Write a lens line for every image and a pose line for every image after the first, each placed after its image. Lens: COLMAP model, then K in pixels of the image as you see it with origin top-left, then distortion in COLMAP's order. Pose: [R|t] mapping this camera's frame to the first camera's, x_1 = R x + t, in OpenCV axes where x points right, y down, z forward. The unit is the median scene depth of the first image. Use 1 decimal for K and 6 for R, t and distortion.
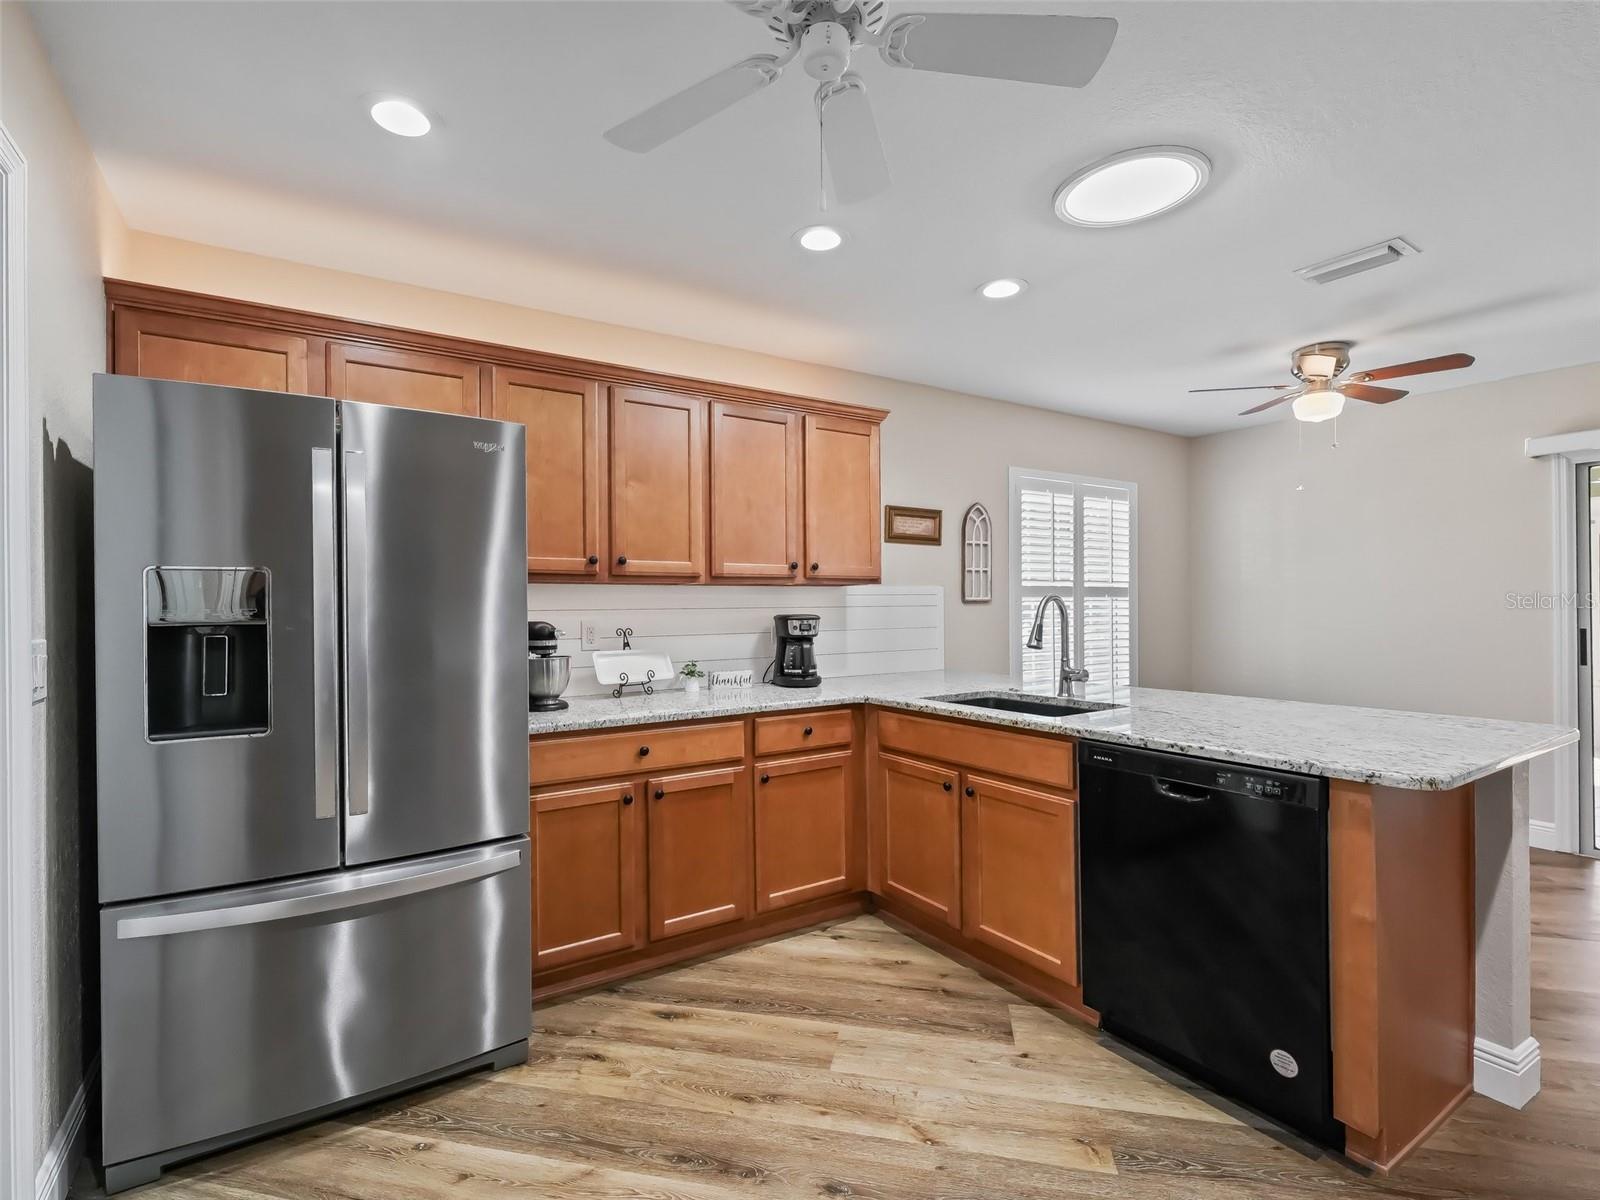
lens RADIAL K [[778.5, 0, 800.1], [0, 778.5, 601.8], [0, 0, 1]] dist [0.021681, -0.001582]
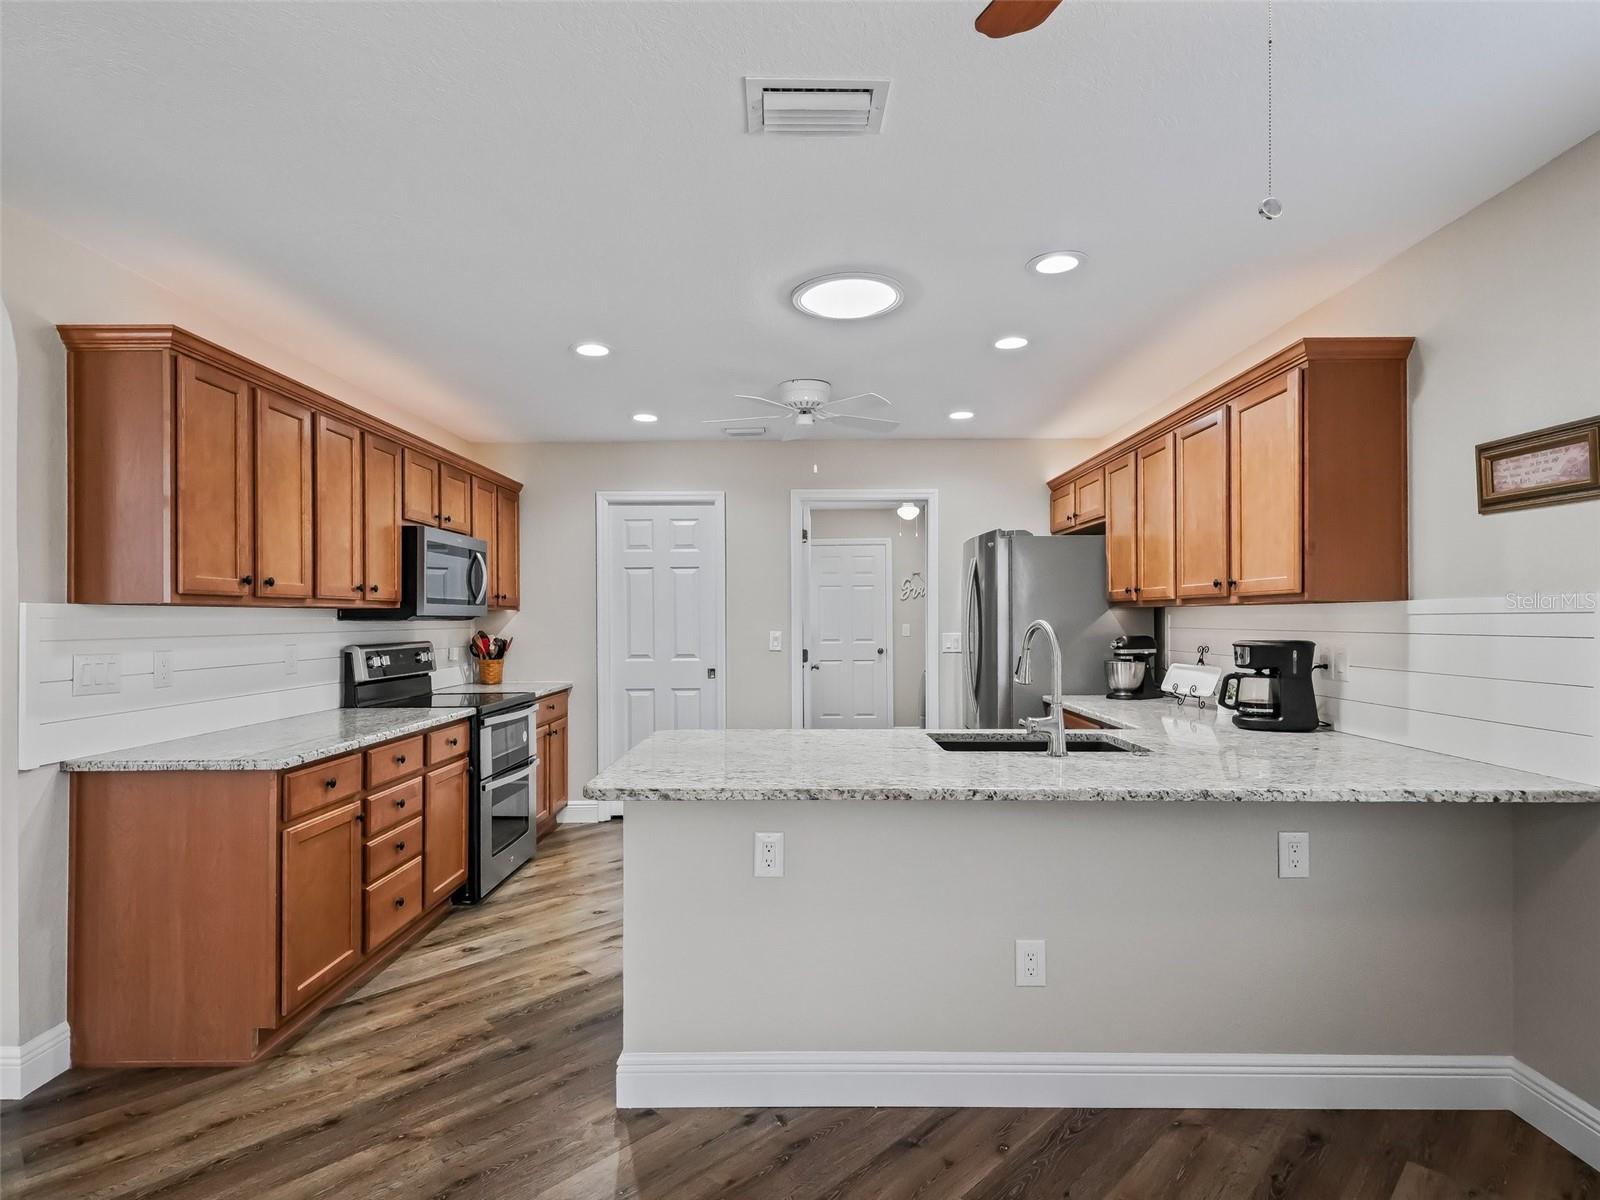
lens RADIAL K [[848.4, 0, 803.6], [0, 848.4, 612.1], [0, 0, 1]] dist [0.014672, -0.001117]
pose [[-0.539322, 0.003221, -0.842094, 0.922381], [0.009504, 0.999952, -0.002262, -0.014009], [0.842046, -0.009223, -0.539327, 1.000789]]
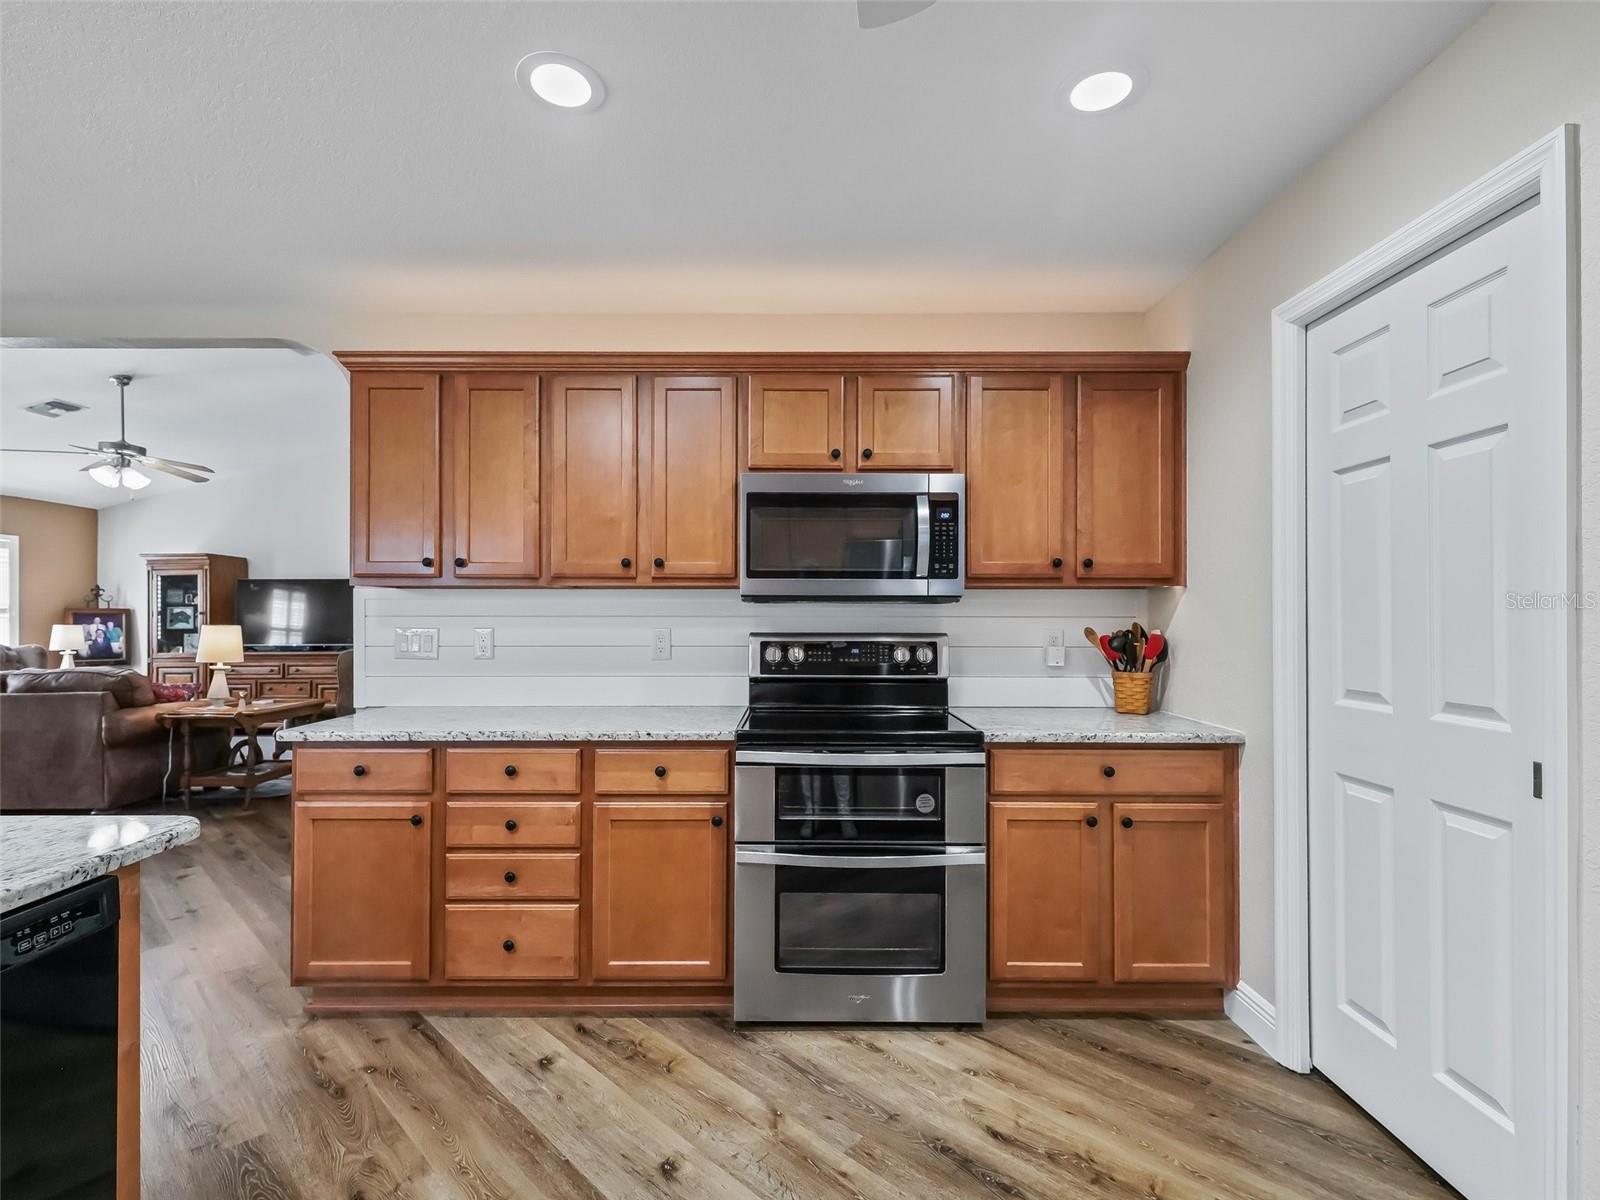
lens RADIAL K [[757.9, 0, 792.7], [0, 757.9, 604.7], [0, 0, 1]] dist [0.009391, -0.000051]
pose [[-0.844856, 0.013396, 0.534826, -0.110744], [0.004231, 0.999823, -0.018358, 0.004301], [-0.534977, -0.013247, -0.844763, 0.603125]]
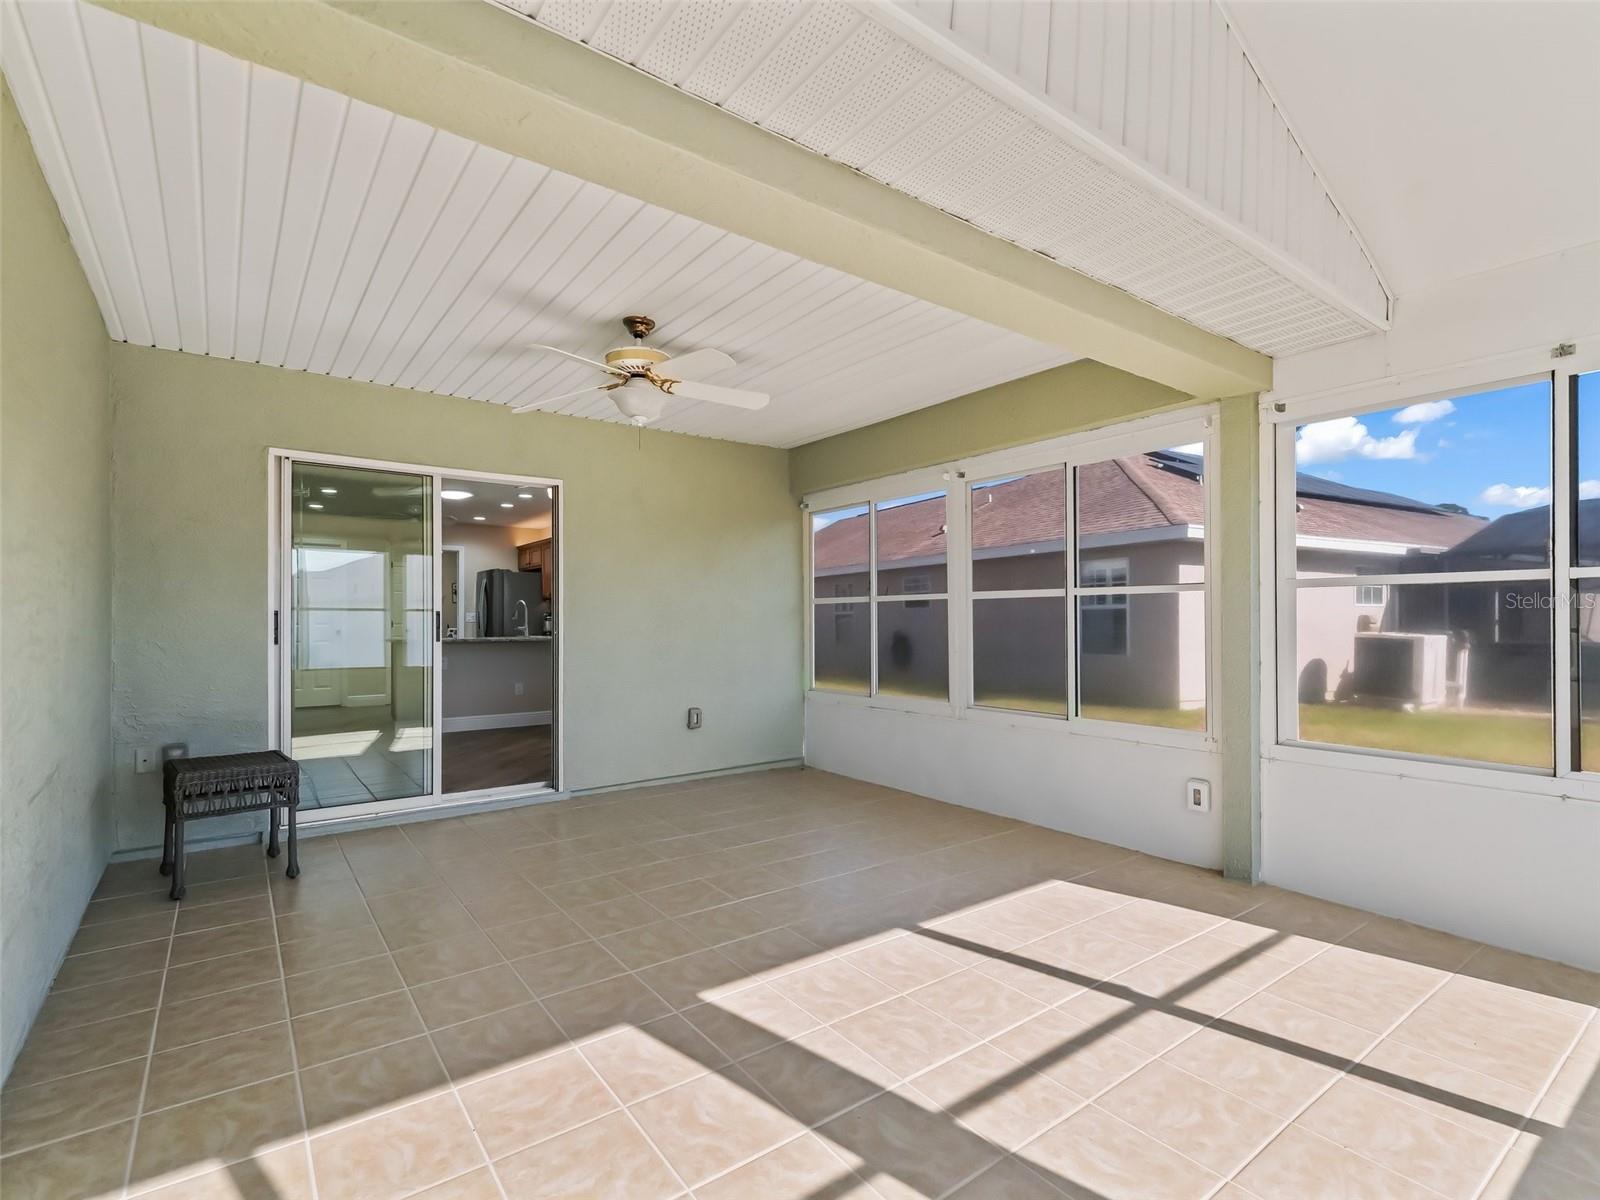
lens RADIAL K [[775.0, 0, 803.0], [0, 775.0, 608.8], [0, 0, 1]] dist [0.002941, 0.000064]
pose [[0.081890, 0.004650, -0.996631, 2.587490], [0.009333, 0.999942, 0.005432, 0.000854], [0.996598, -0.009747, 0.081842, 1.433374]]
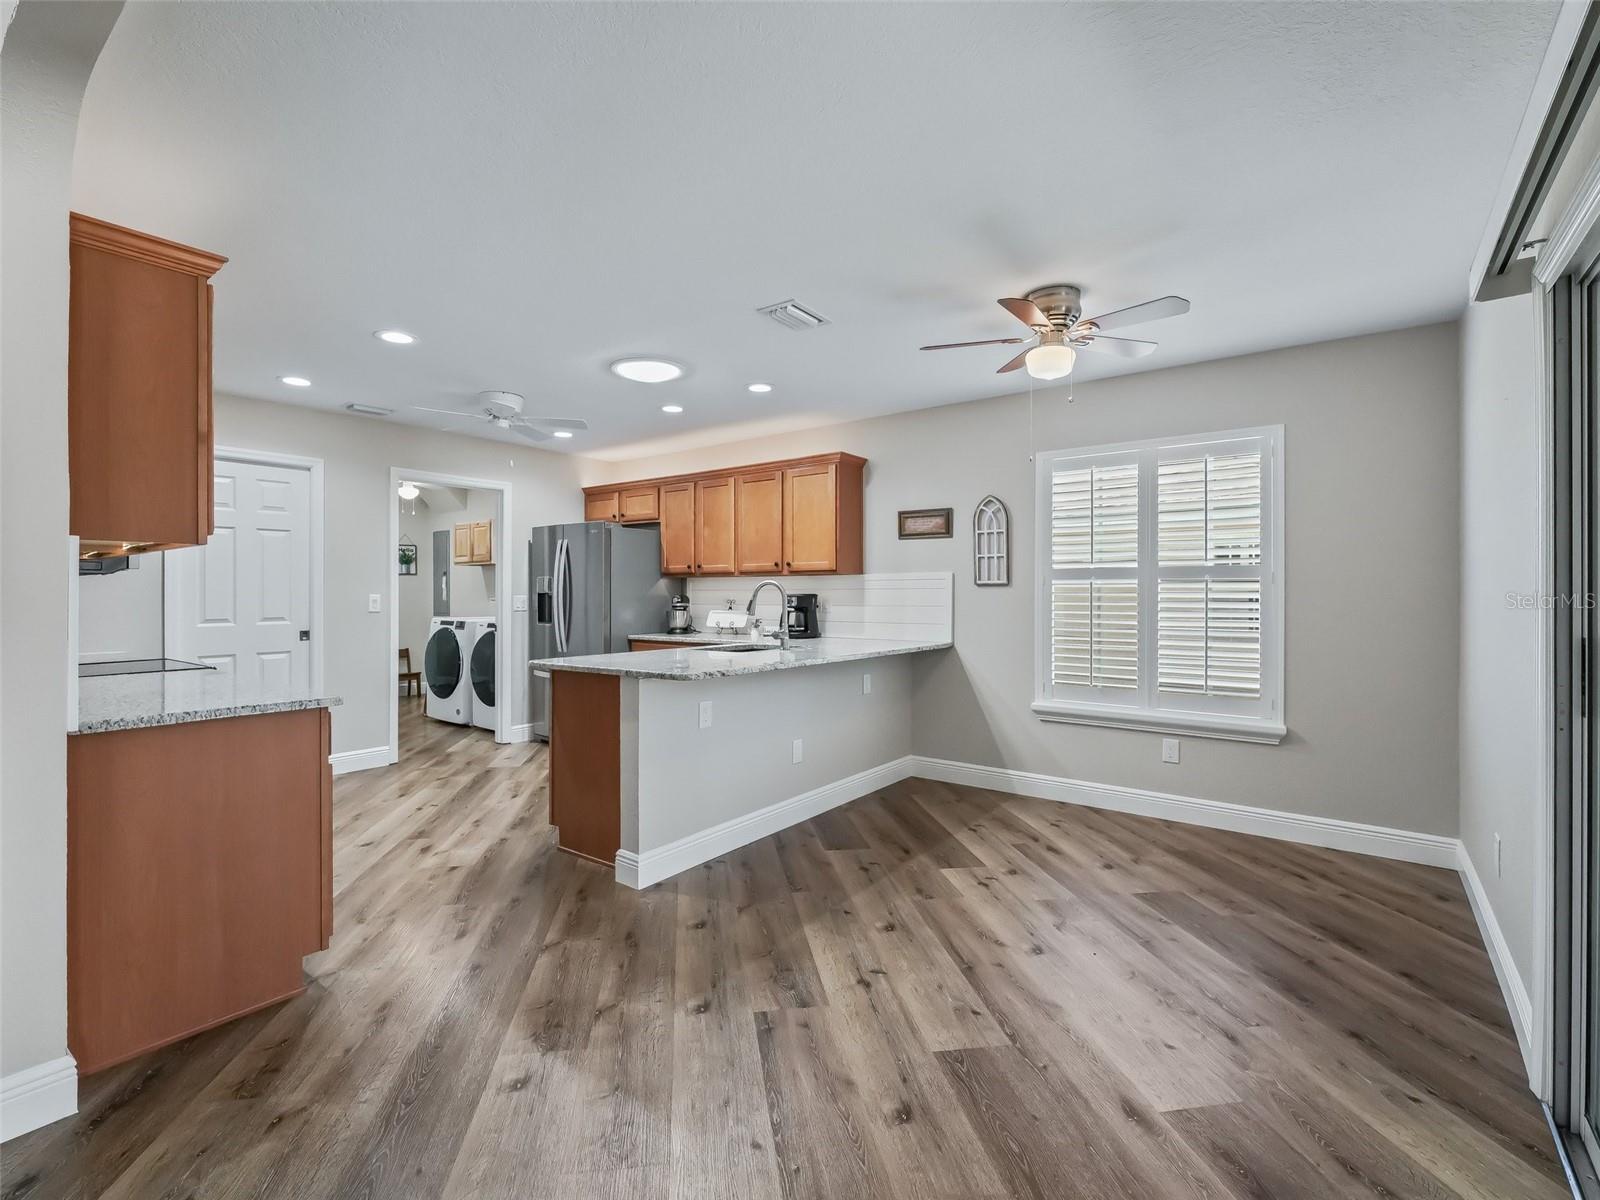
lens RADIAL K [[727.9, 0, 789.5], [0, 727.9, 595.4], [0, 0, 1]] dist [0.014790, -0.004798]
pose [[0.344810, 0.007737, -0.938641, 1.288775], [0.001821, 0.999959, 0.008911, 0.006245], [0.938671, -0.004782, 0.344782, 0.439684]]
